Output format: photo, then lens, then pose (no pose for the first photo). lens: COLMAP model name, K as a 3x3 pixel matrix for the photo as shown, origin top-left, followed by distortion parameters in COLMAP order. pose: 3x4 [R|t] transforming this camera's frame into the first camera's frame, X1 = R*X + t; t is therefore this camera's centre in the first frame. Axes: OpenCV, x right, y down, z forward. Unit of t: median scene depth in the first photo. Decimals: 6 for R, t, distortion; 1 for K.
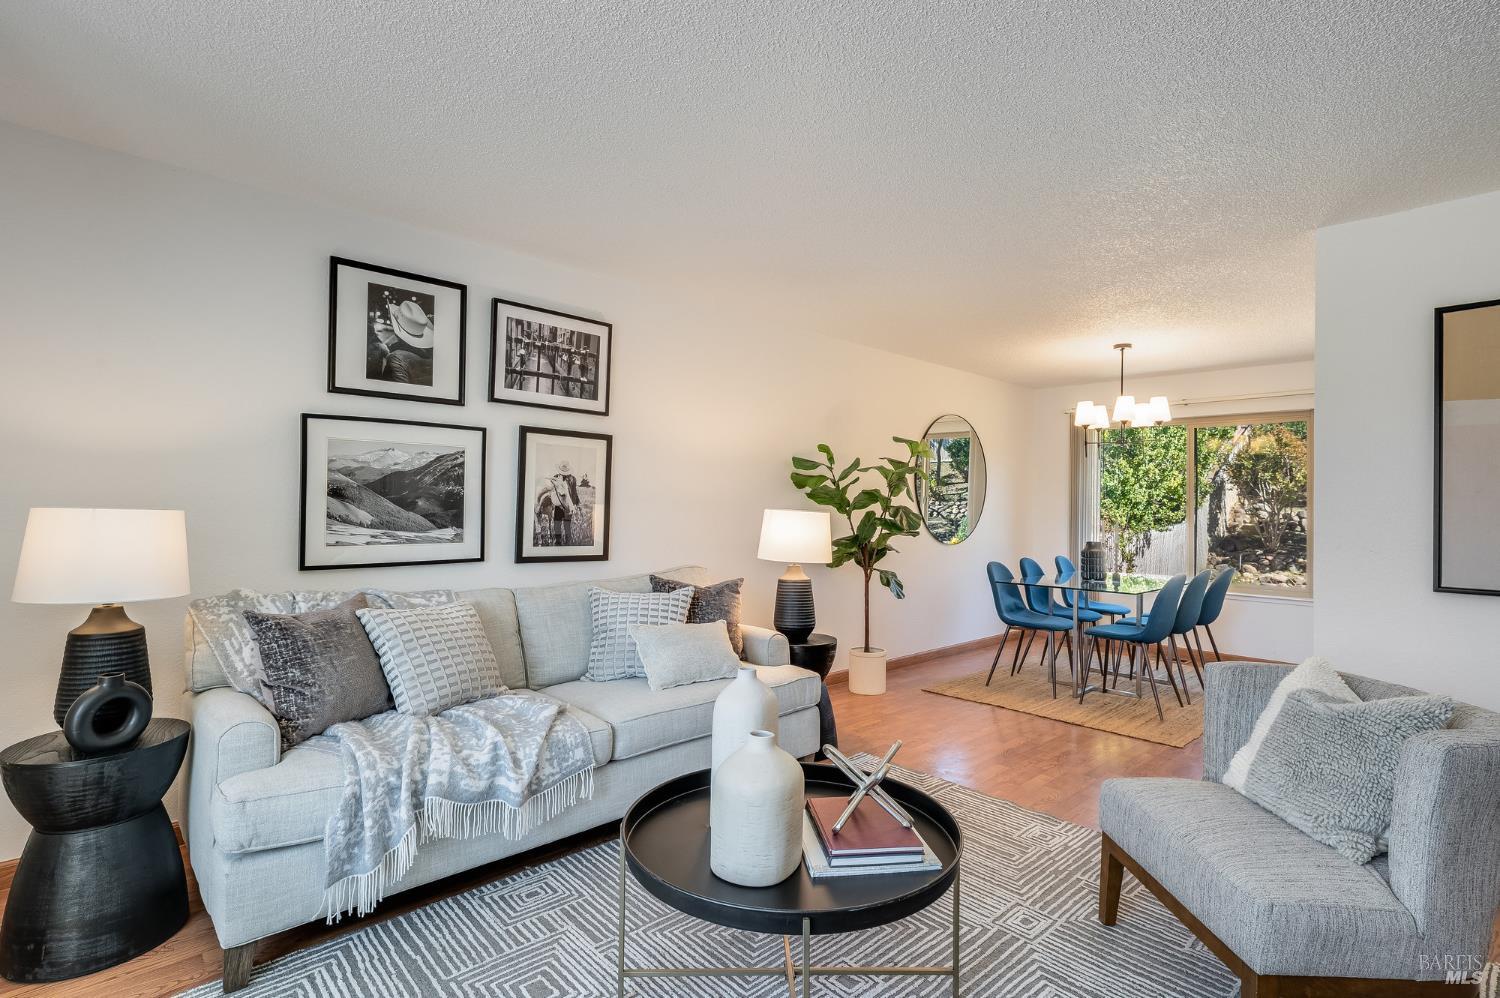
lens RADIAL K [[728.7, 0, 750.0], [0, 728.7, 499.0], [0, 0, 1]] dist [-0.000982, -0.000178]
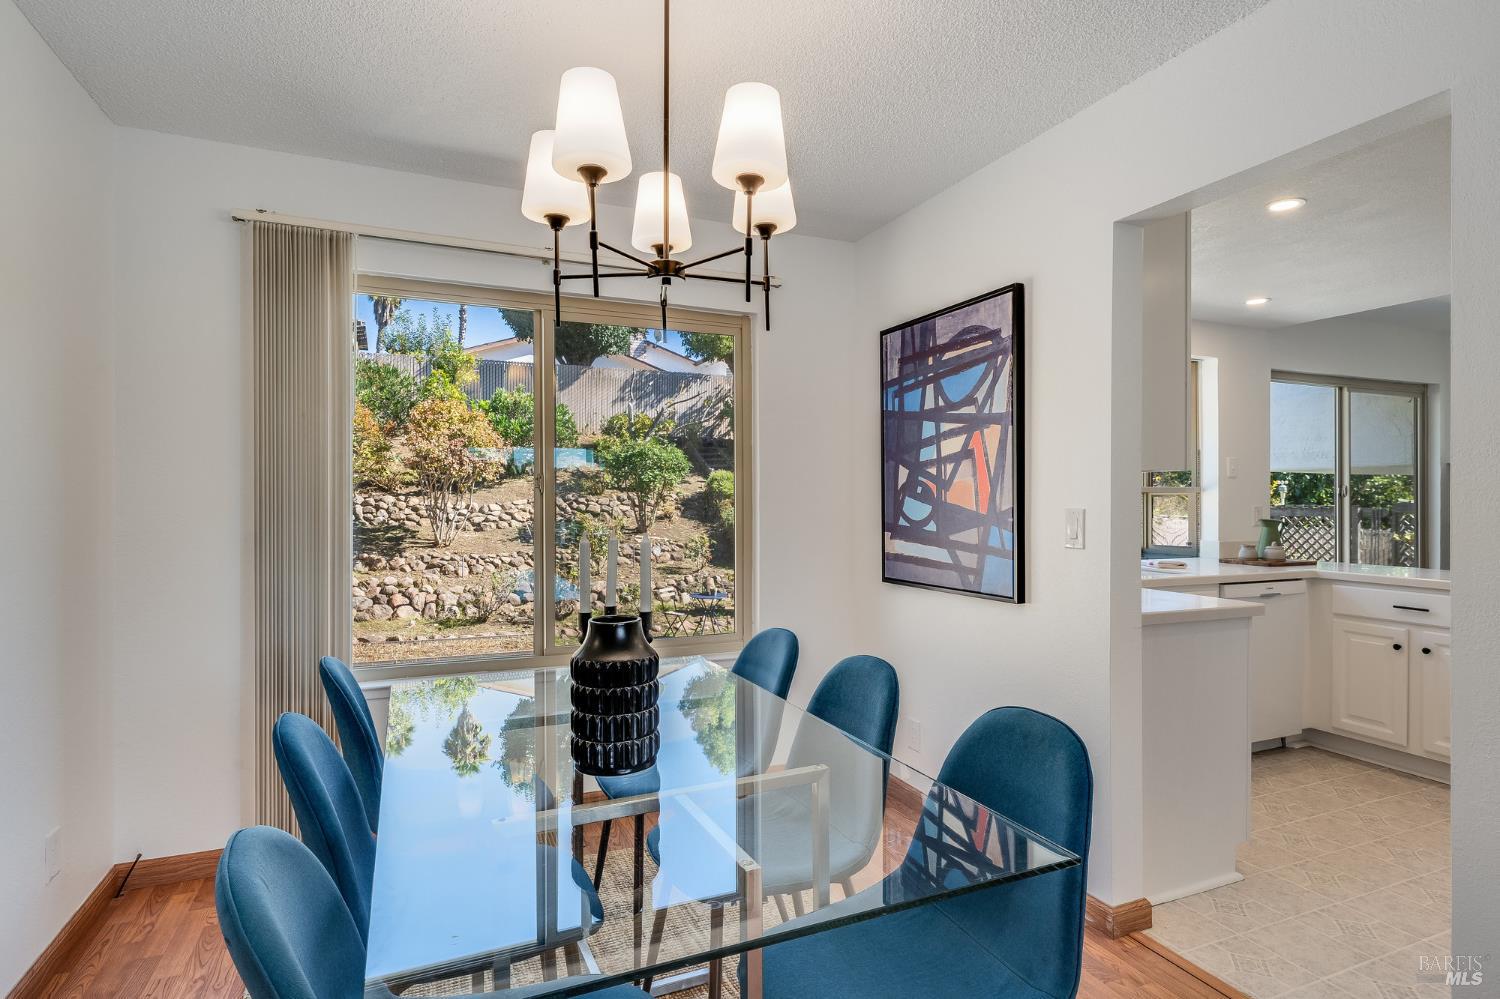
lens RADIAL K [[784.3, 0, 759.2], [0, 784.3, 501.5], [0, 0, 1]] dist [0.002468, -0.000625]
pose [[0.334351, -0.017894, 0.942279, 0.317630], [-0.004300, 0.999780, 0.020512, 0.013090], [-0.942439, -0.010910, 0.334200, 1.212015]]
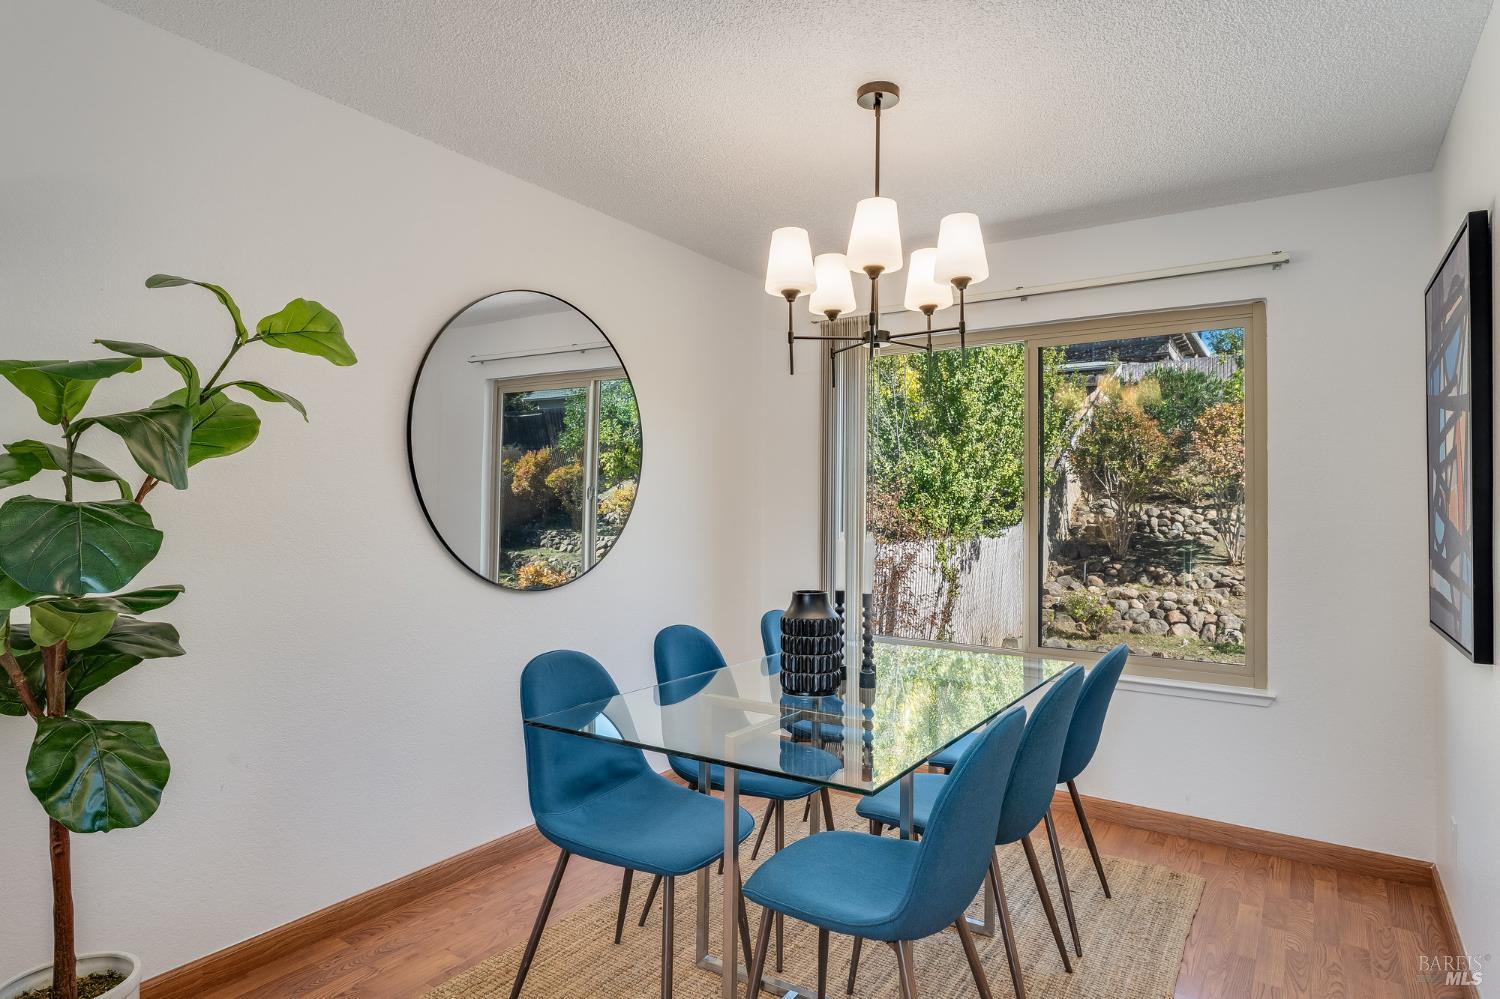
lens RADIAL K [[837.8, 0, 750.0], [0, 837.8, 499.5], [0, 0, 1]] dist [-0.002029, -0.000863]
pose [[0.974818, -0.004179, 0.222961, 0.486375], [0.003585, 0.999989, 0.003068, 0.011147], [-0.222972, -0.002191, 0.974822, 0.818876]]
